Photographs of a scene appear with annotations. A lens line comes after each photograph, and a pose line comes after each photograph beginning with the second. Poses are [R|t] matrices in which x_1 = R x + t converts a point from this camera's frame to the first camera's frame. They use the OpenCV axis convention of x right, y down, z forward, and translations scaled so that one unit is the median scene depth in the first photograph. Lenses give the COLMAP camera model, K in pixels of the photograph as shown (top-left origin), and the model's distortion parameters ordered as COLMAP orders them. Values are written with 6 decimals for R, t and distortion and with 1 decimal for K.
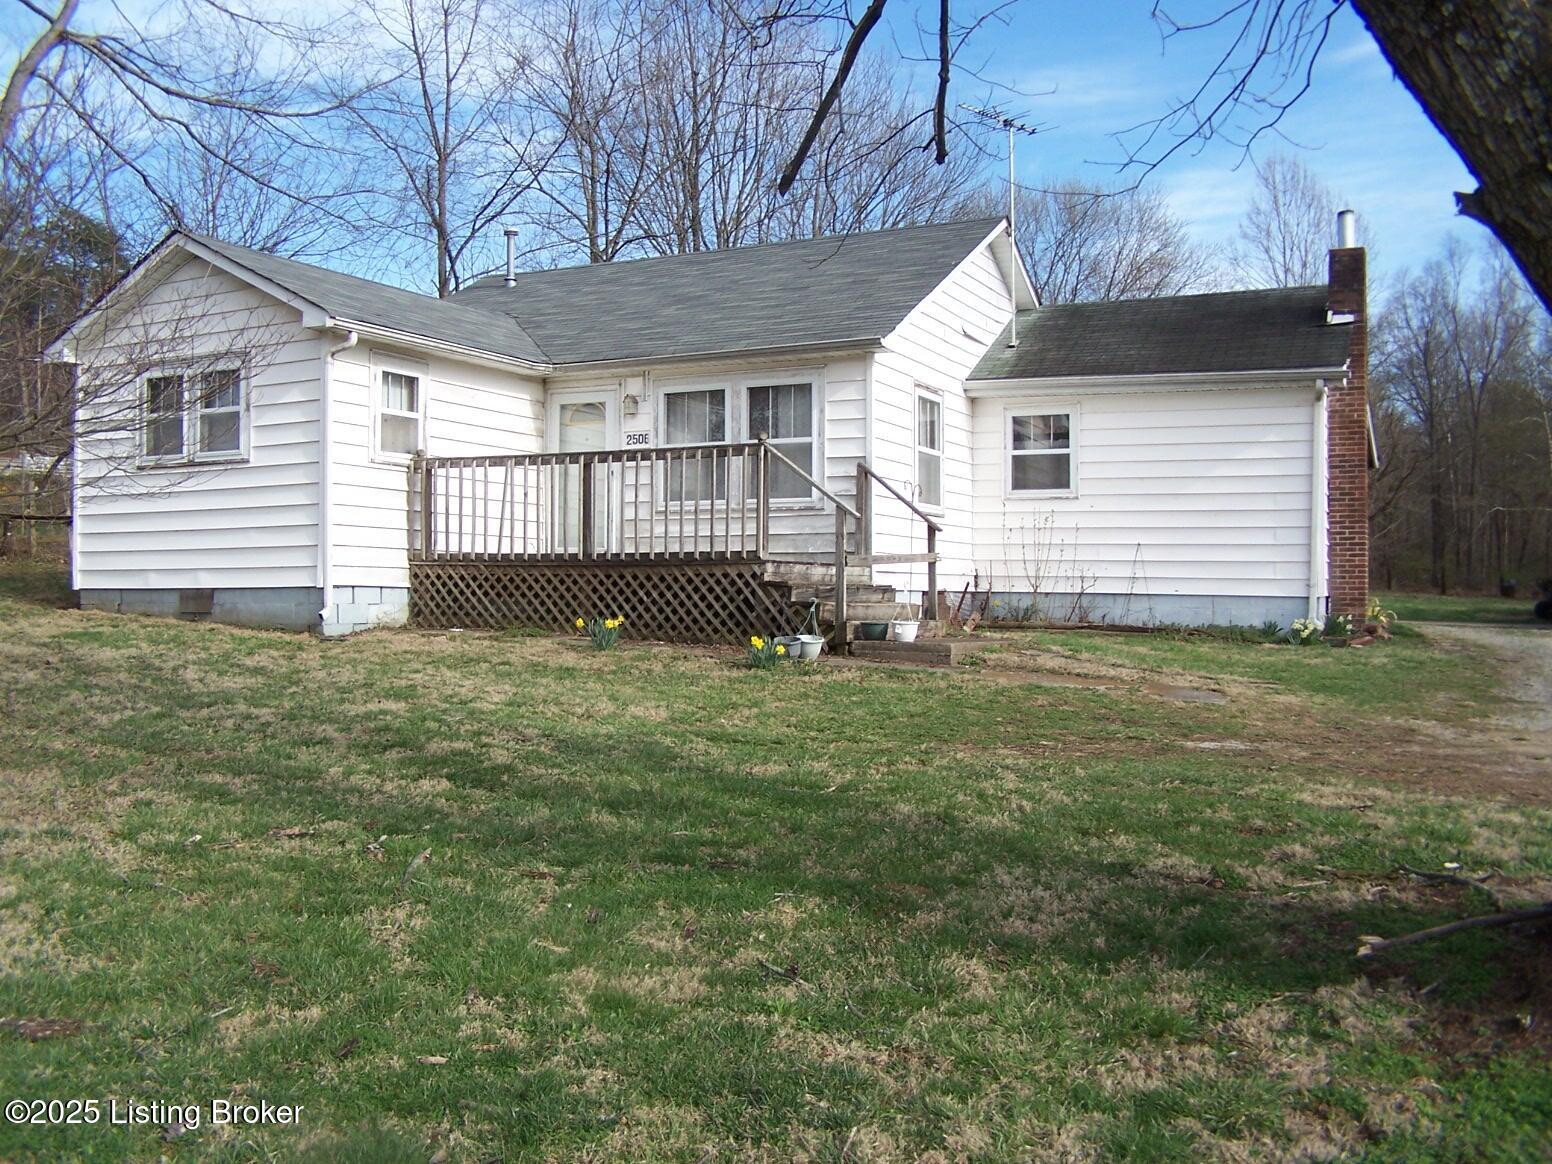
lens RADIAL K [[1532.1, 0, 779.0], [0, 1532.1, 575.9], [0, 0, 1]] dist [0.006692, 0.000000]
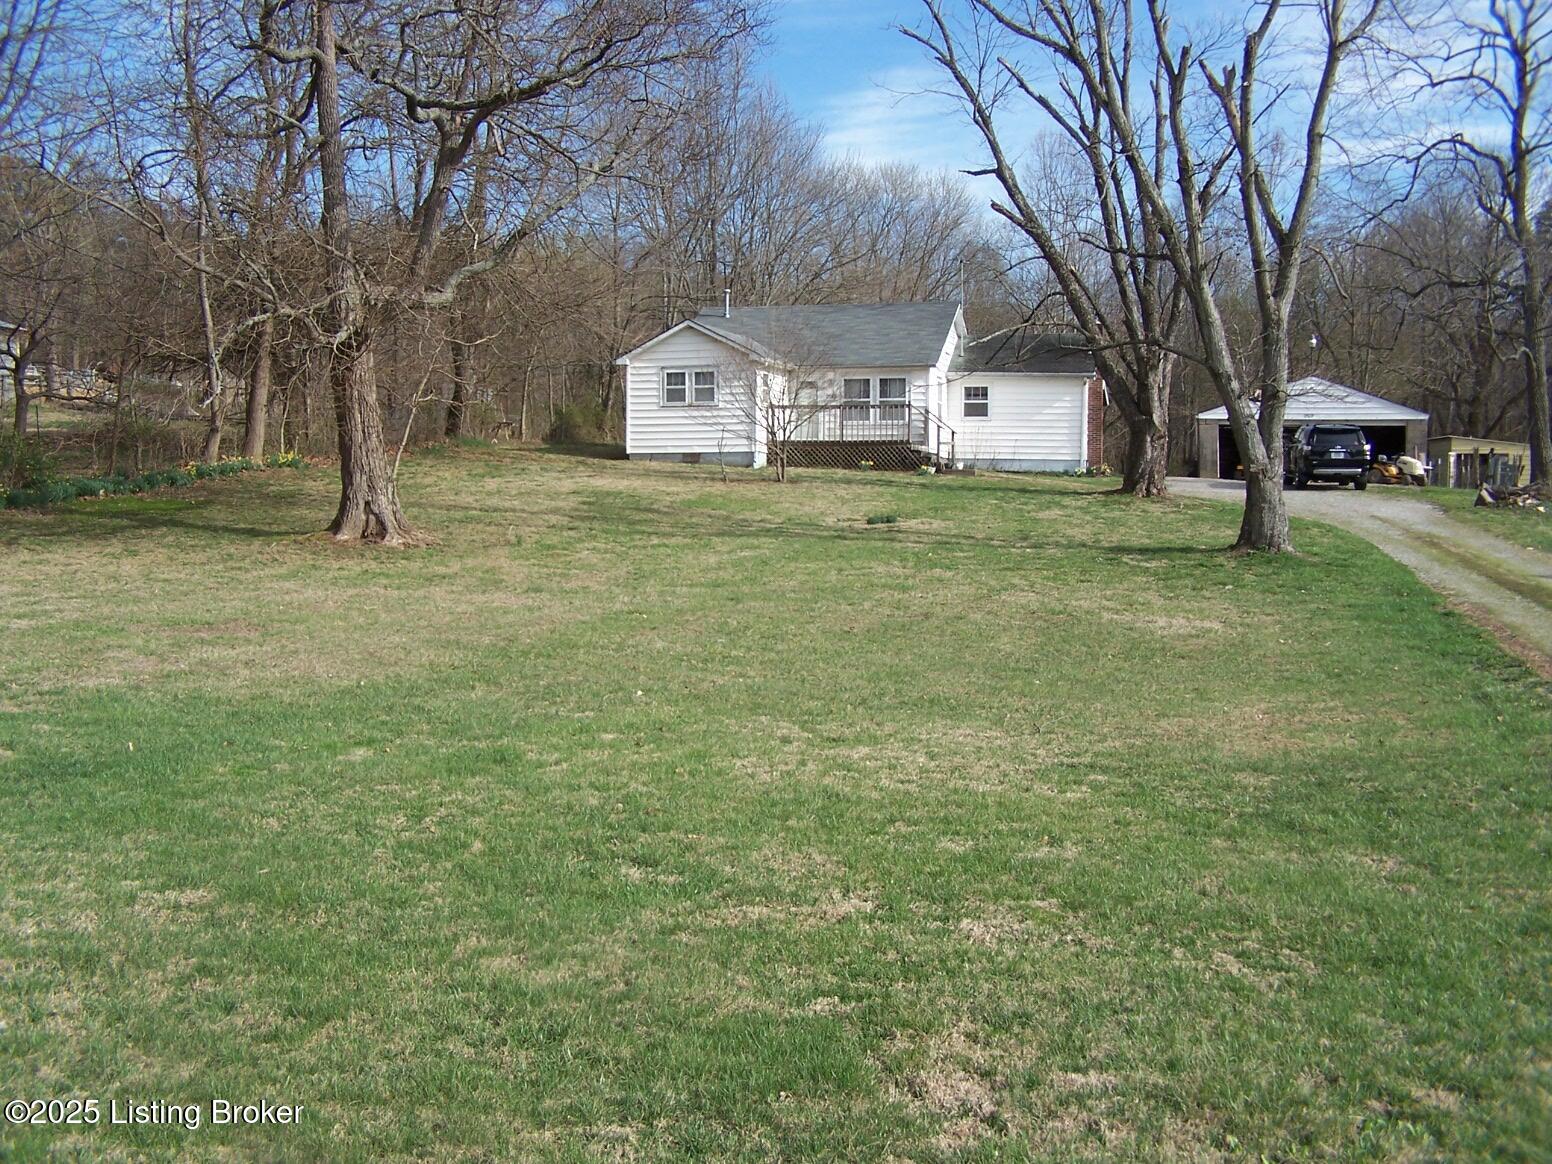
lens RADIAL K [[2307.2, 0, 773.1], [0, 2307.2, 585.5], [0, 0, 1]] dist [0.043428, 0.000000]
pose [[0.975704, -0.005841, 0.219014, -1.165182], [-0.001798, 0.999397, 0.034666, 0.104749], [-0.219084, -0.034218, 0.975106, -3.090973]]
